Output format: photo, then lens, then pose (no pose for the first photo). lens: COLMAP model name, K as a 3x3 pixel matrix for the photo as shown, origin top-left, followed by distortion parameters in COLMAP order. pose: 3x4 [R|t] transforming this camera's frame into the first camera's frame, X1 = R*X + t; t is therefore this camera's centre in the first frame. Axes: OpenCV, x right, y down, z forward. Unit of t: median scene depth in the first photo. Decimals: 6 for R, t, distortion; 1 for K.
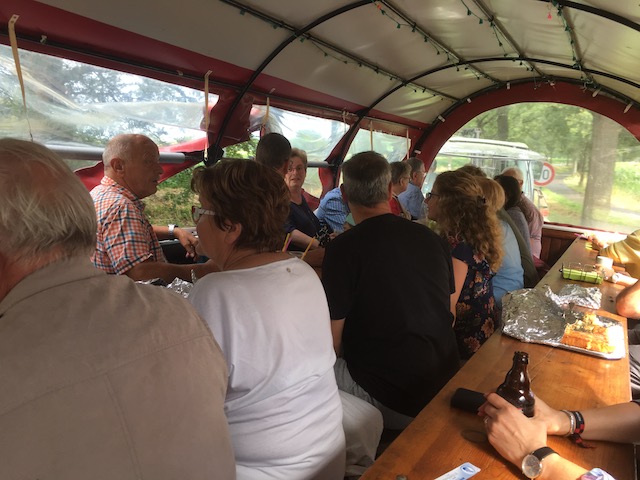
lens RADIAL K [[565.1, 0, 303.1], [0, 565.1, 239.3], [0, 0, 1]] dist [0.046403, 0.003197]
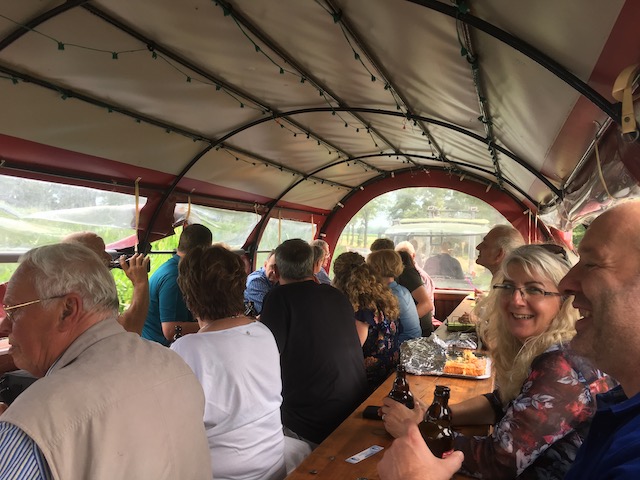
lens RADIAL K [[565.1, 0, 303.1], [0, 565.1, 239.3], [0, 0, 1]] dist [0.046403, 0.003197]
pose [[0.985075, -0.071202, 0.156709, -0.019992], [0.094802, 0.984329, -0.148690, 0.025964], [-0.143667, 0.161327, 0.976388, -0.133004]]
